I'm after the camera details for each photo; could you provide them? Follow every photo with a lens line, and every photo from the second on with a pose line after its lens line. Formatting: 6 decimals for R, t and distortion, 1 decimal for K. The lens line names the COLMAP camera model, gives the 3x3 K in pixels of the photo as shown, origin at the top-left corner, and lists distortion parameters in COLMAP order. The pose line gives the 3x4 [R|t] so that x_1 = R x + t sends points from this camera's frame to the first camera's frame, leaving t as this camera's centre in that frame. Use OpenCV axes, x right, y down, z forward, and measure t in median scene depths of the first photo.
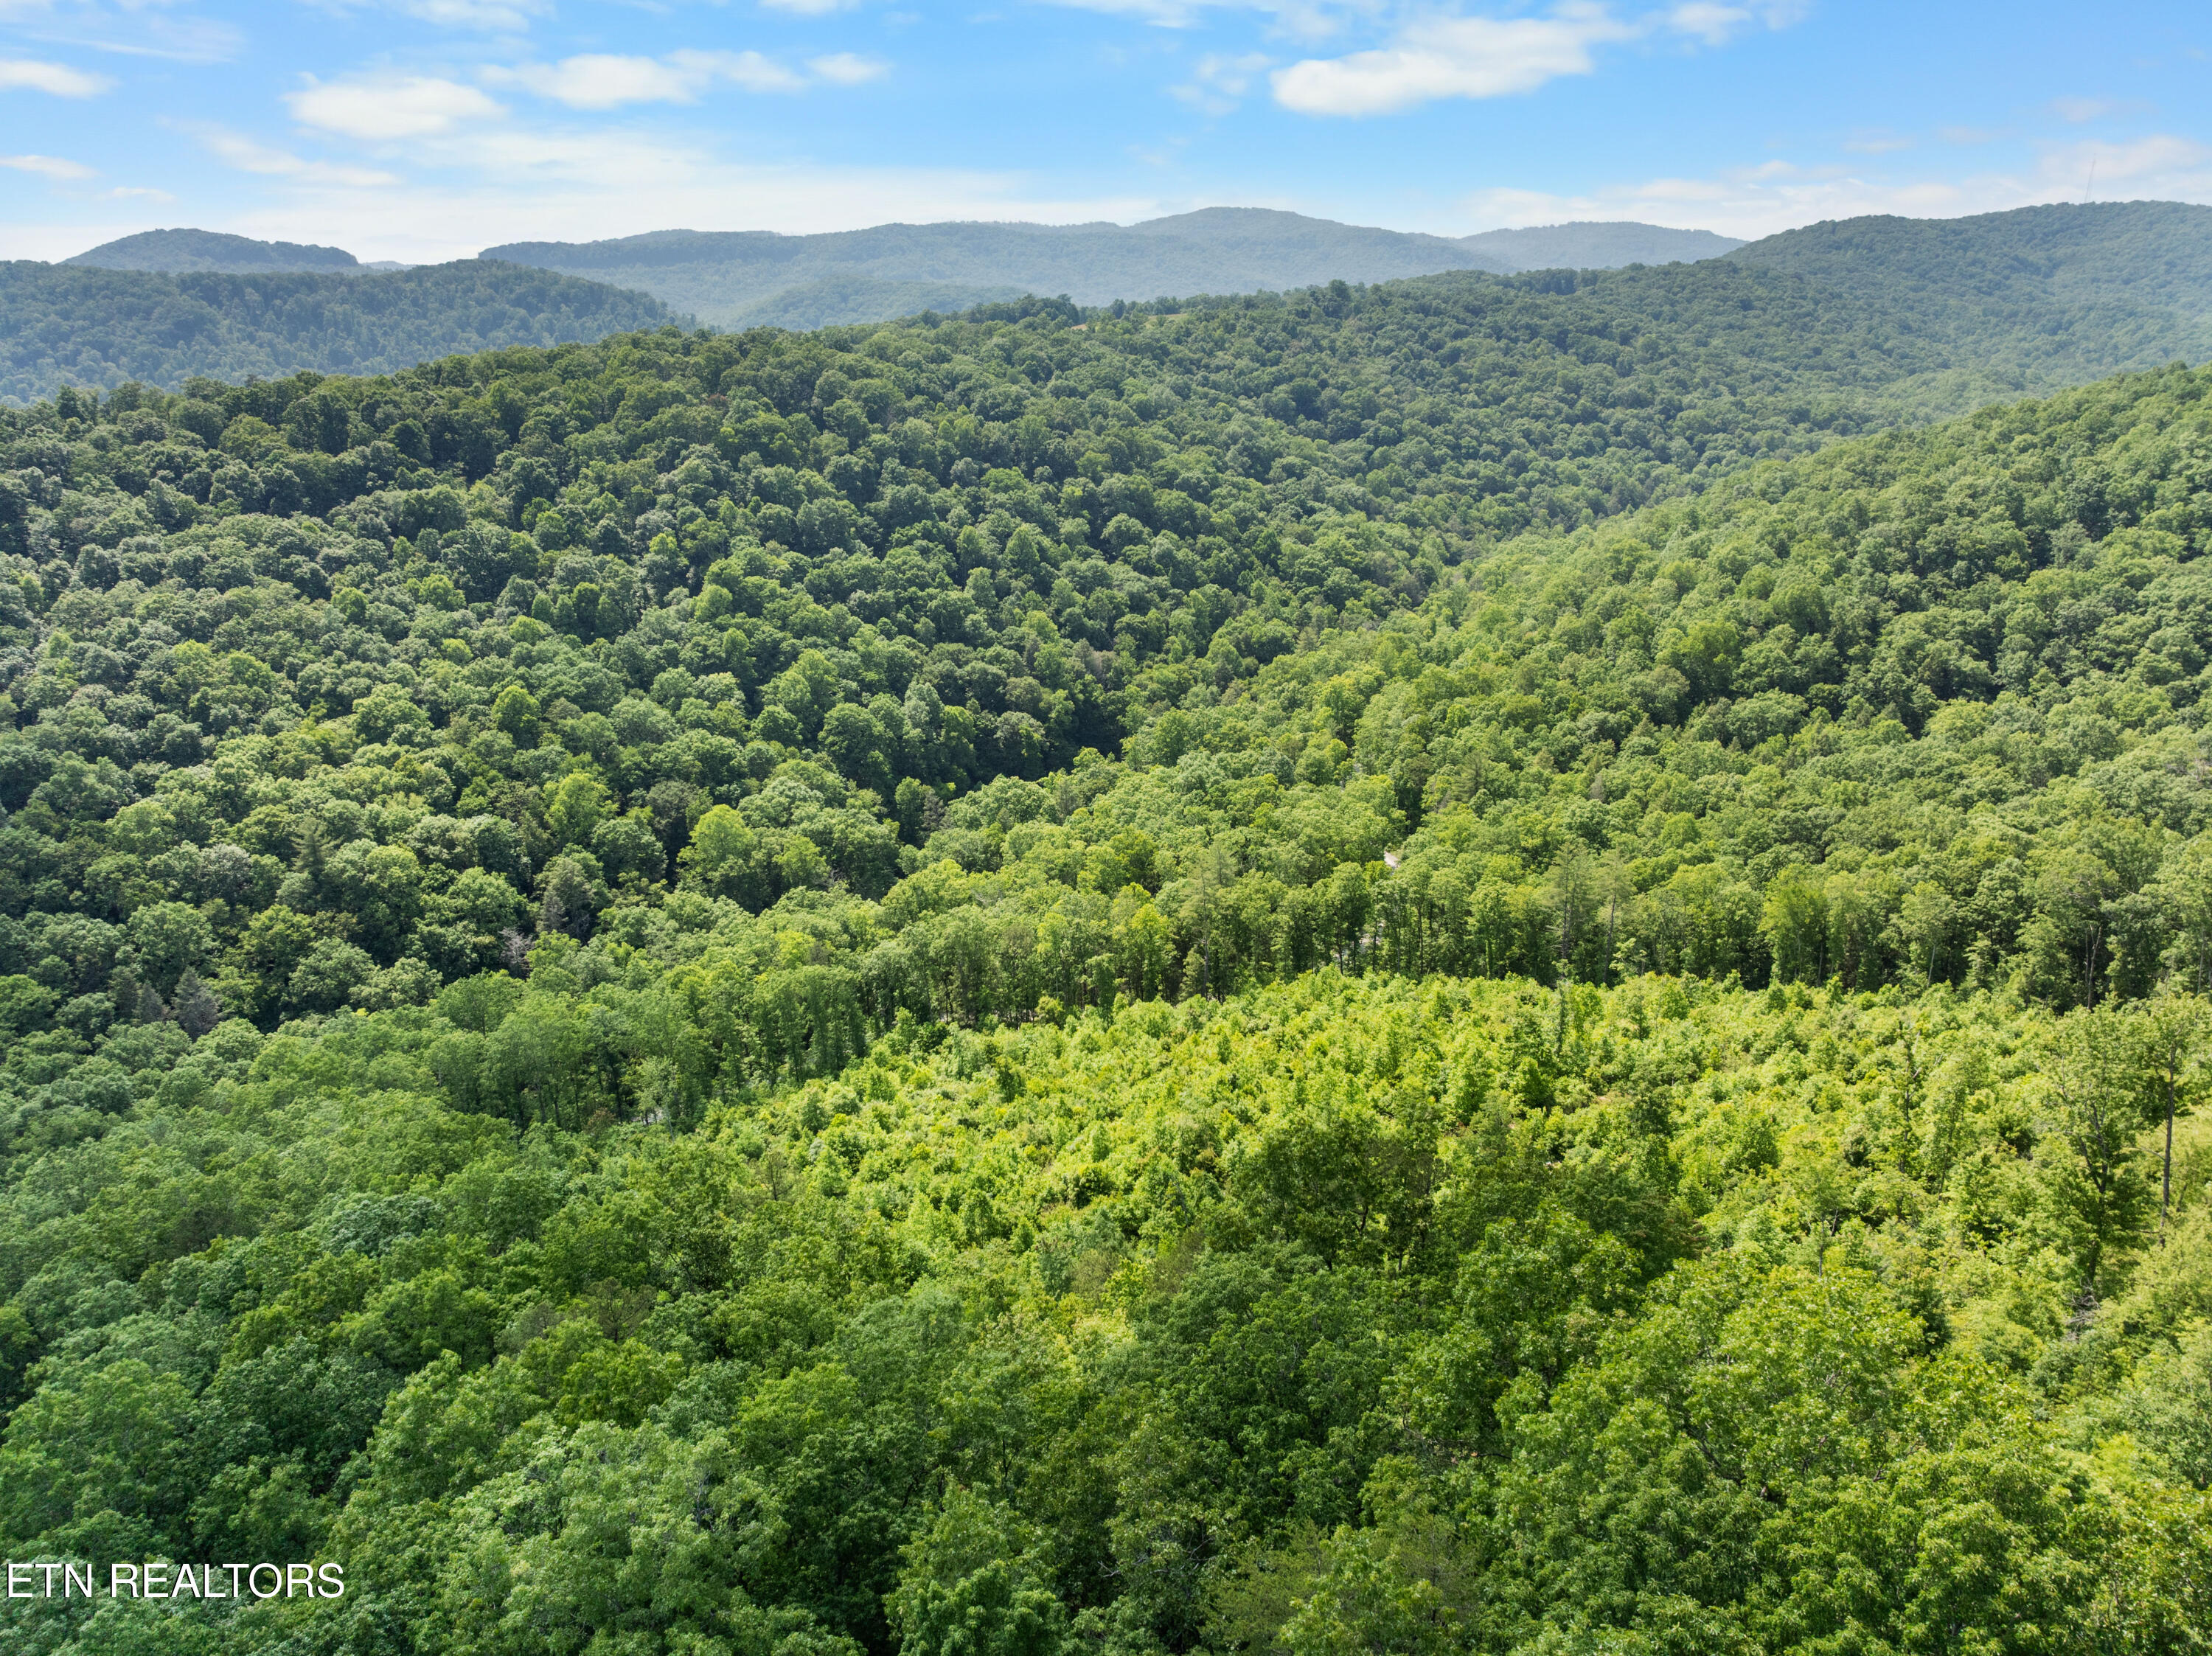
lens RADIAL K [[1556.1, 0, 1112.3], [0, 1556.1, 825.7], [0, 0, 1]] dist [-0.039079, -0.004968]
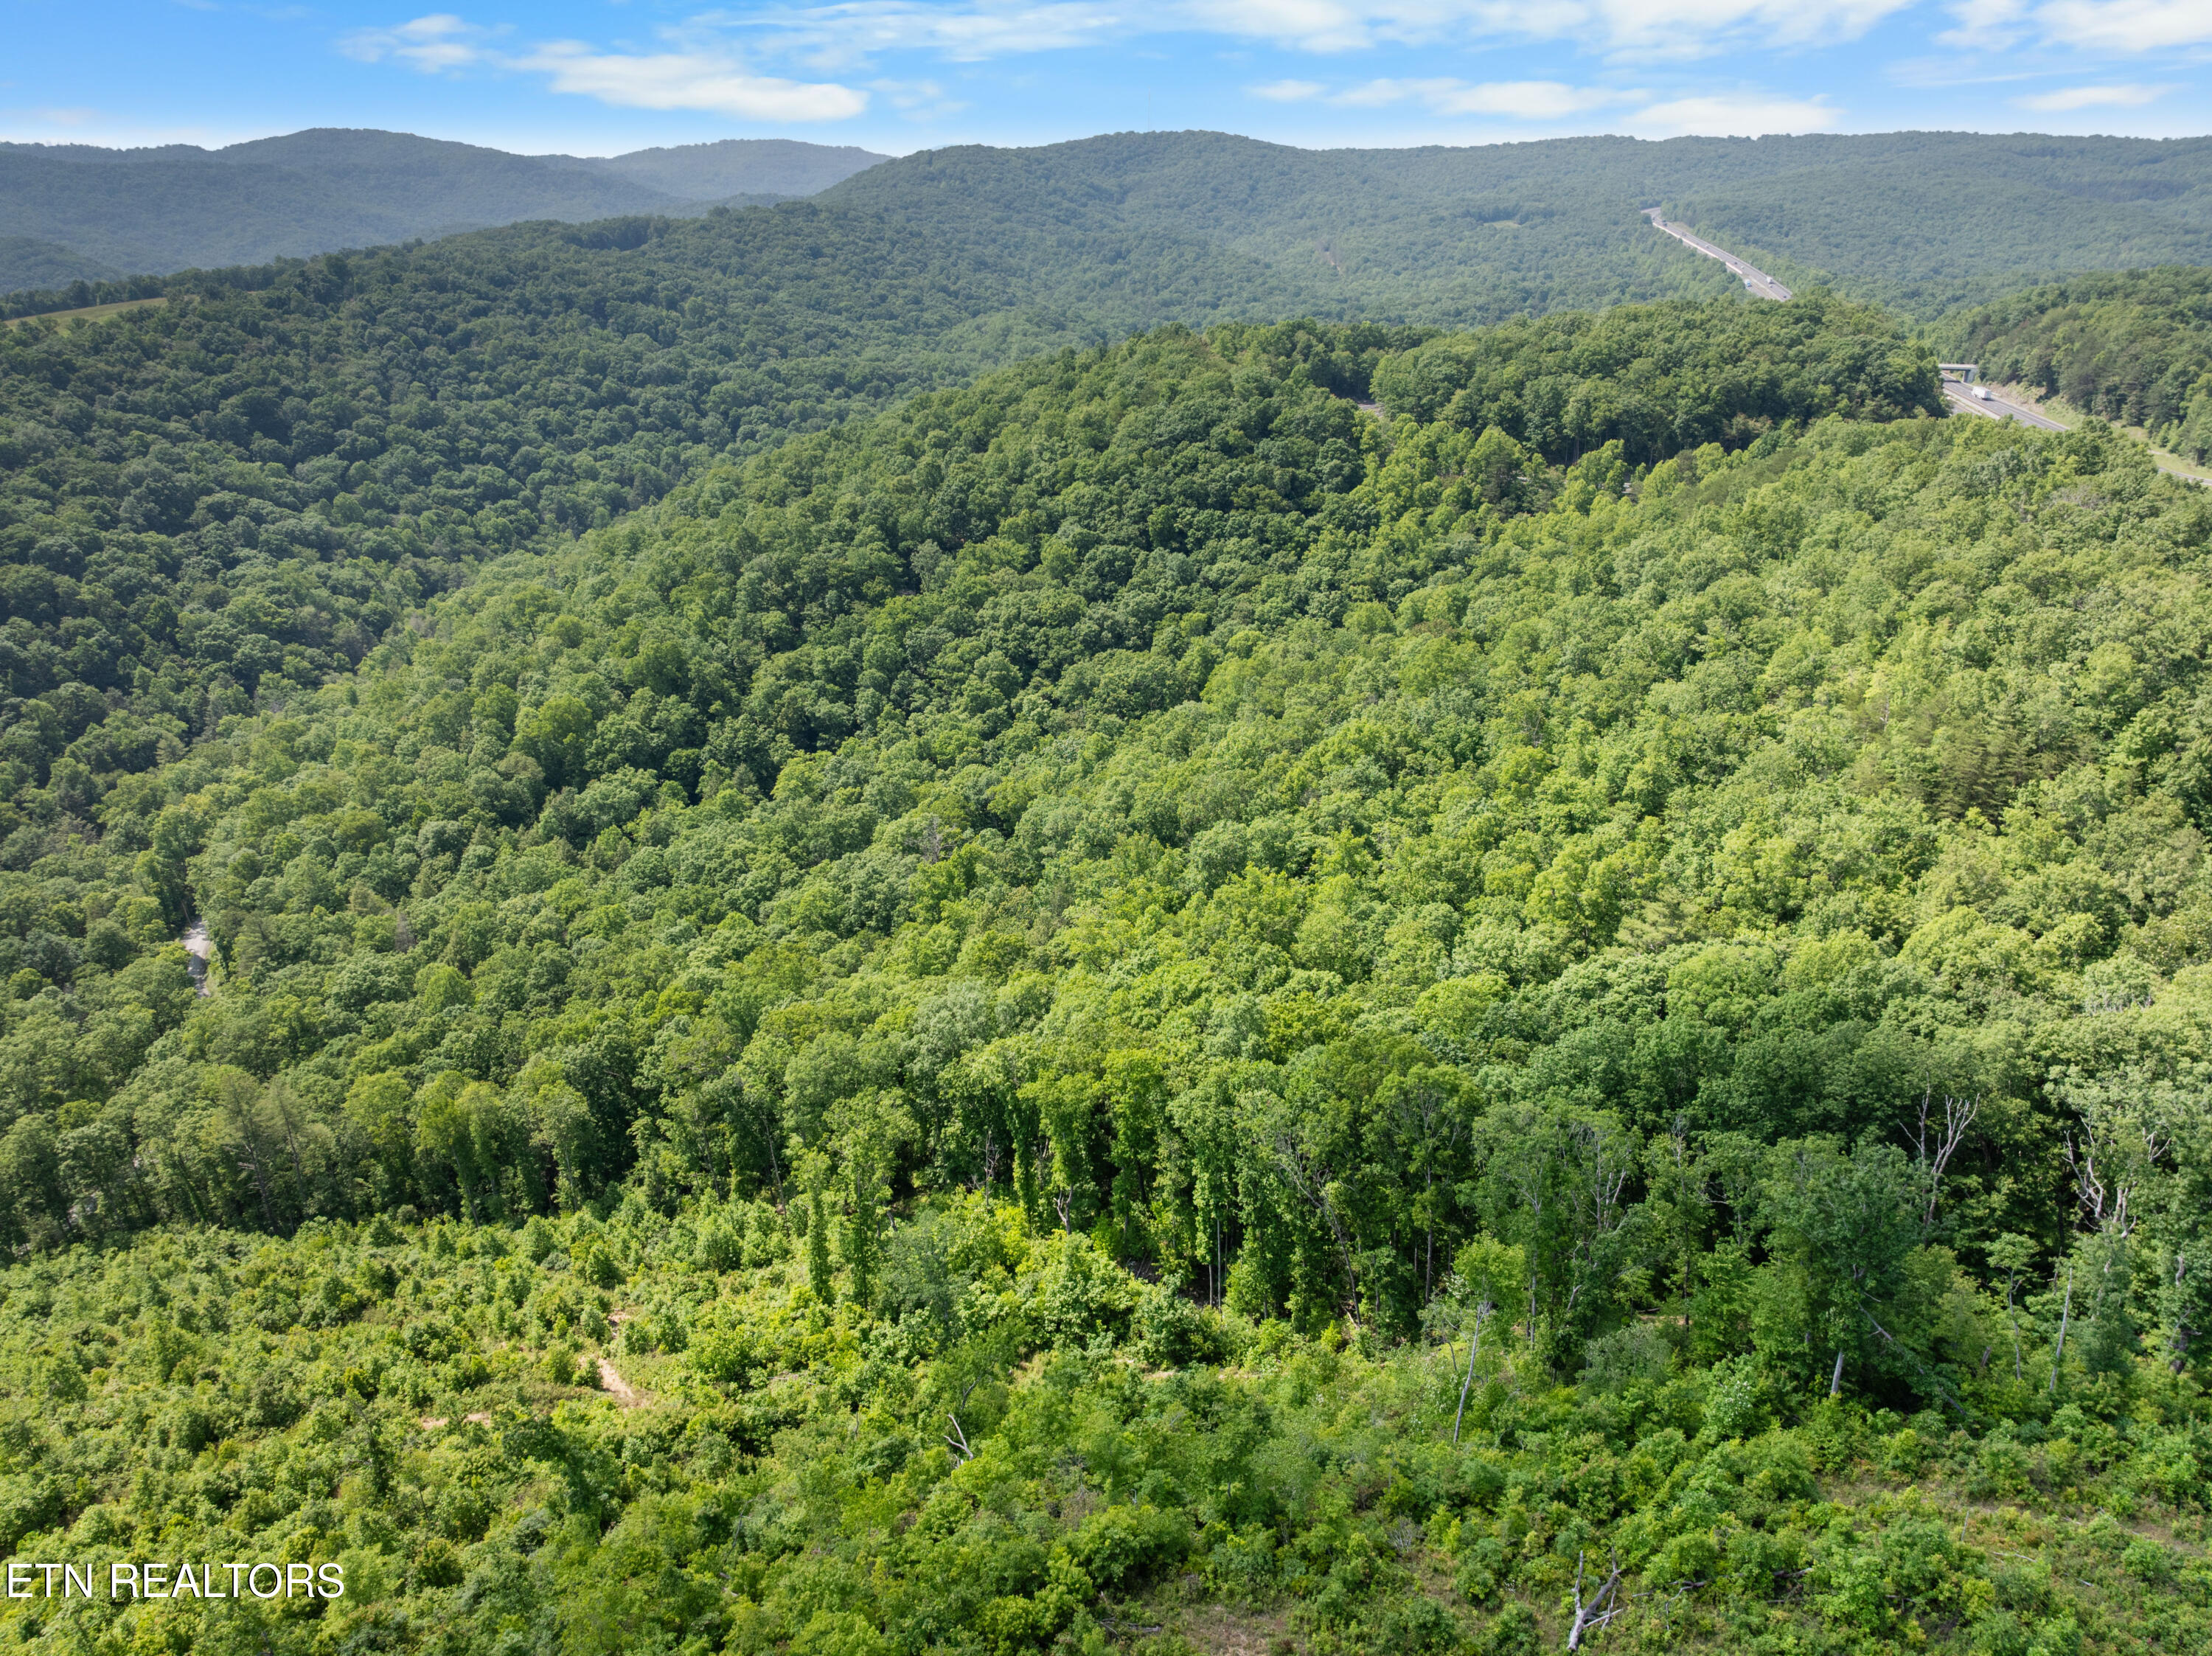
lens RADIAL K [[1558.6, 0, 1111.7], [0, 1558.6, 825.2], [0, 0, 1]] dist [-0.053162, 0.021320]
pose [[0.885278, -0.177791, 0.429737, 0.186977], [0.156046, 0.984029, 0.085652, -0.059356], [-0.438102, -0.008767, 0.898883, 0.004755]]
